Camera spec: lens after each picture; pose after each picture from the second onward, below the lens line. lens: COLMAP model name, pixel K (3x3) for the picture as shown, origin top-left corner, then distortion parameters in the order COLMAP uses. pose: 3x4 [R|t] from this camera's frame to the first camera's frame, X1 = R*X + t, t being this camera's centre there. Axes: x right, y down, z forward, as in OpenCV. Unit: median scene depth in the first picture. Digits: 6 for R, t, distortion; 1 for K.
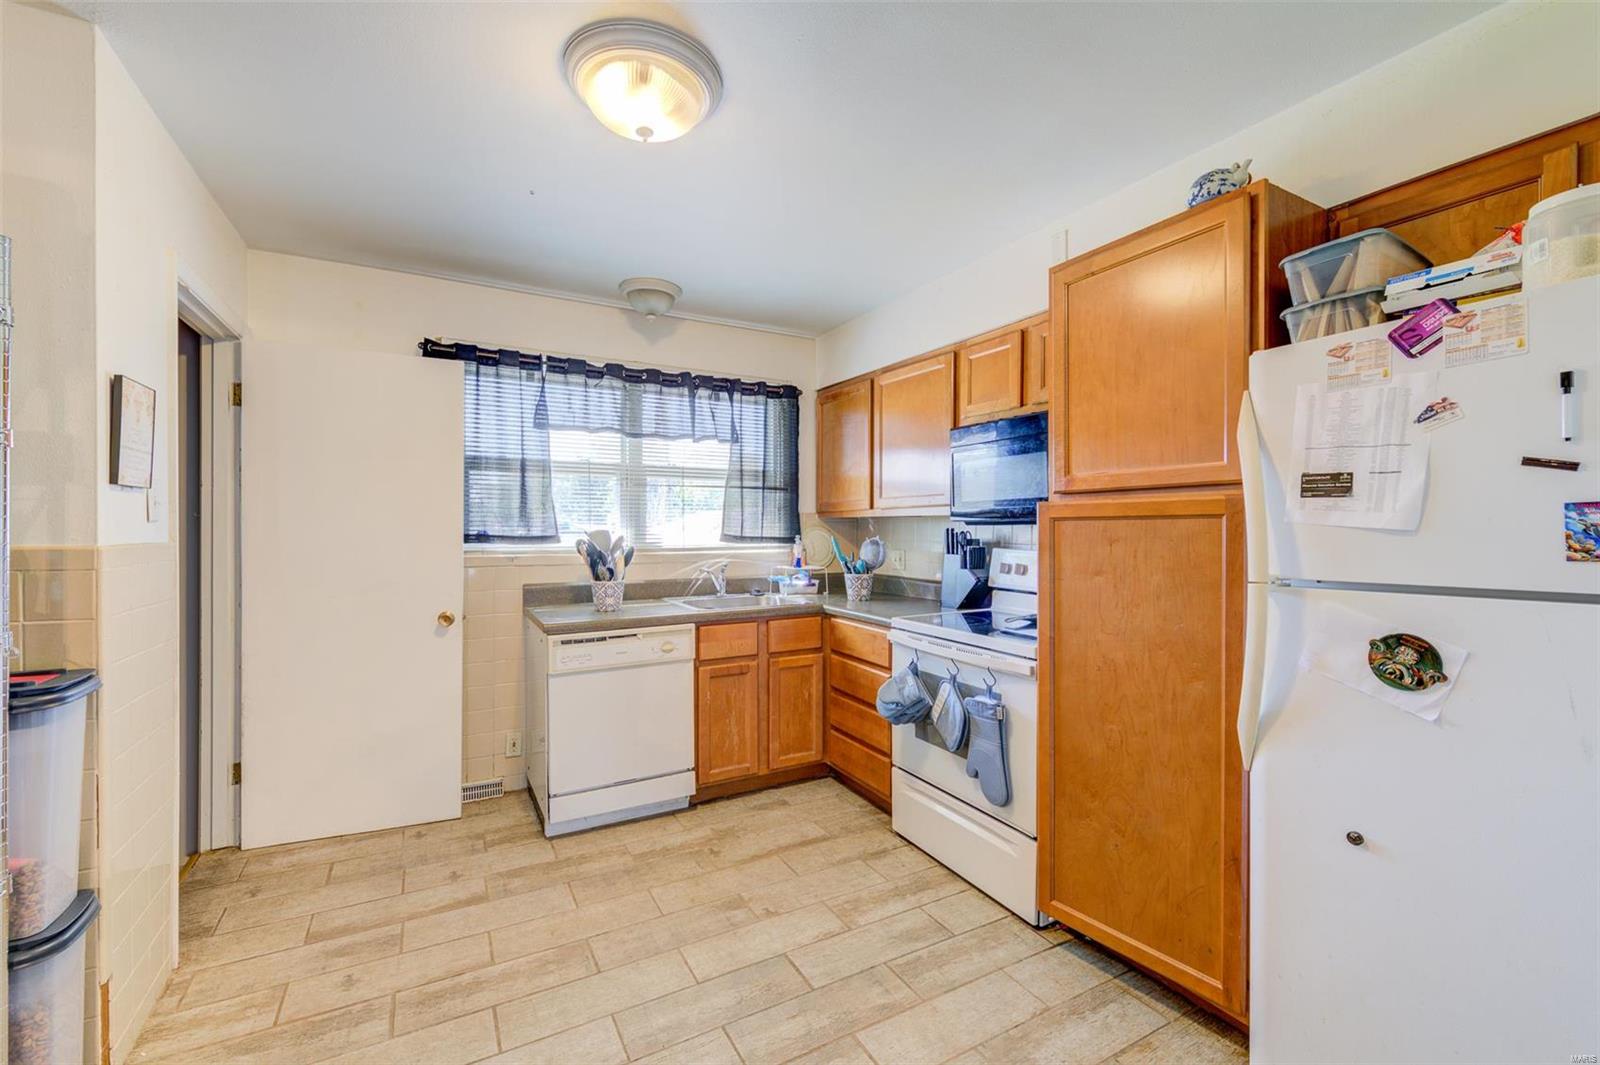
lens RADIAL K [[667.8, 0, 800.0], [0, 667.8, 532.5], [0, 0, 1]] dist [-0.000740, -0.000064]
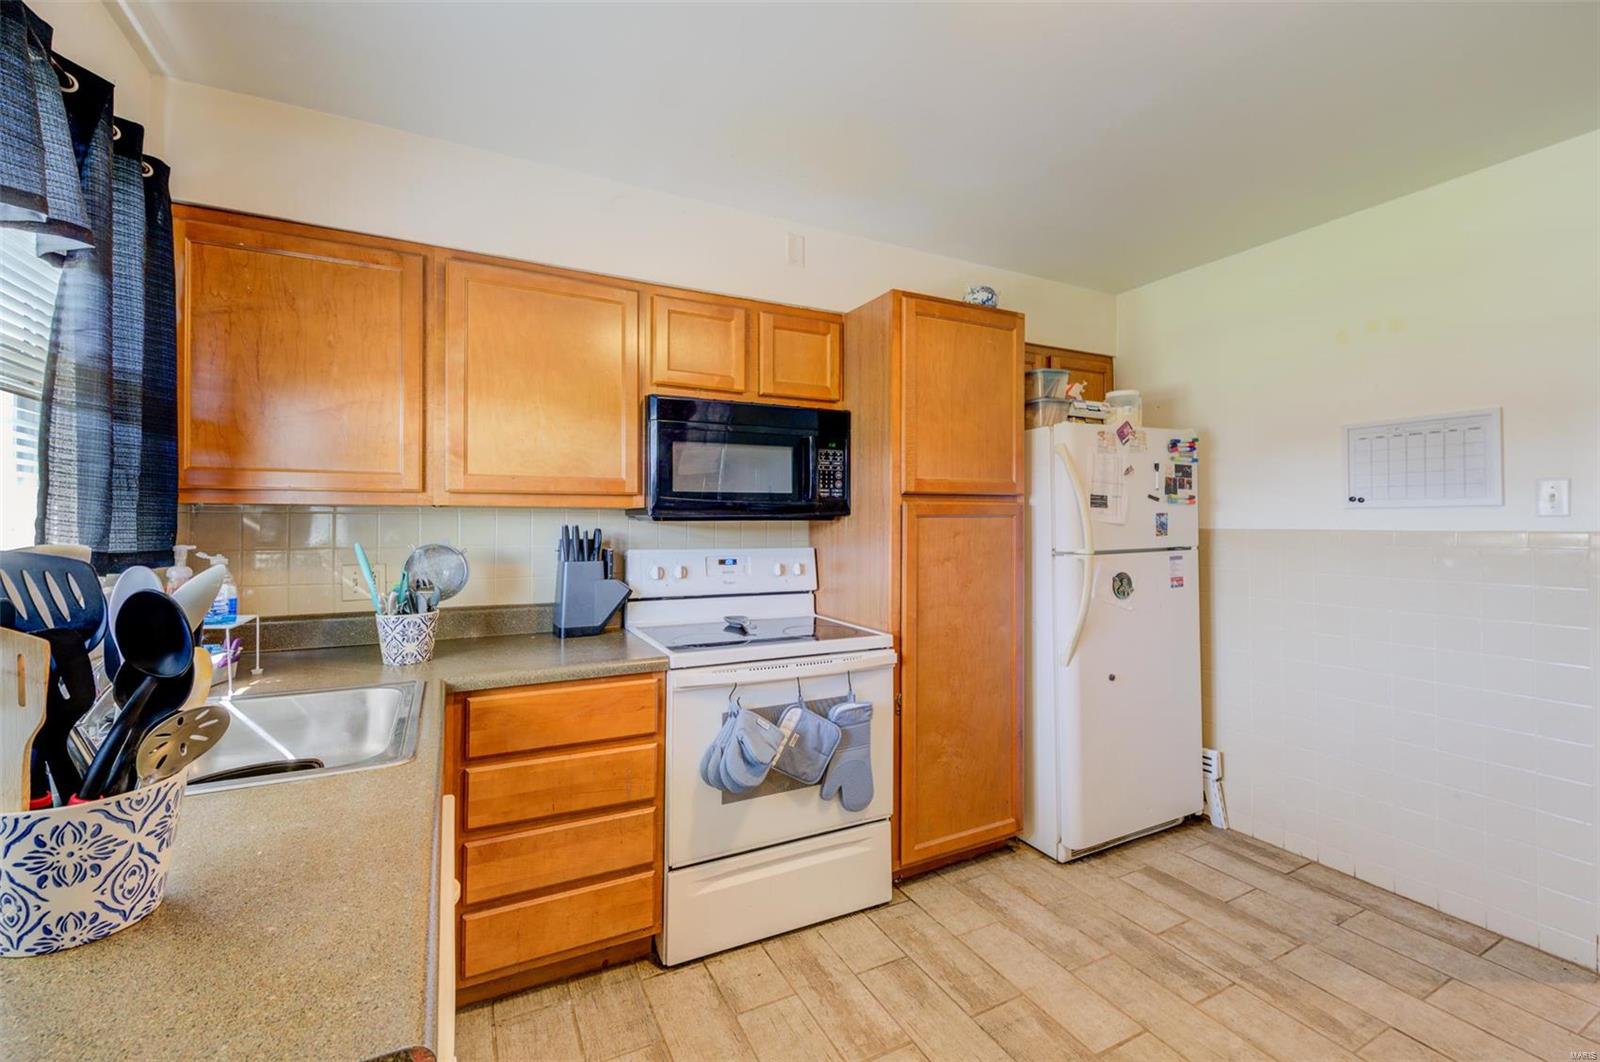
lens RADIAL K [[666.7, 0, 799.1], [0, 666.7, 506.2], [0, 0, 1]] dist [0.001500, -0.000029]
pose [[0.031742, 0.015956, 0.999369, -0.711730], [0.007446, 0.999841, -0.016200, -0.019074], [-0.999468, 0.007955, 0.031619, 1.094784]]
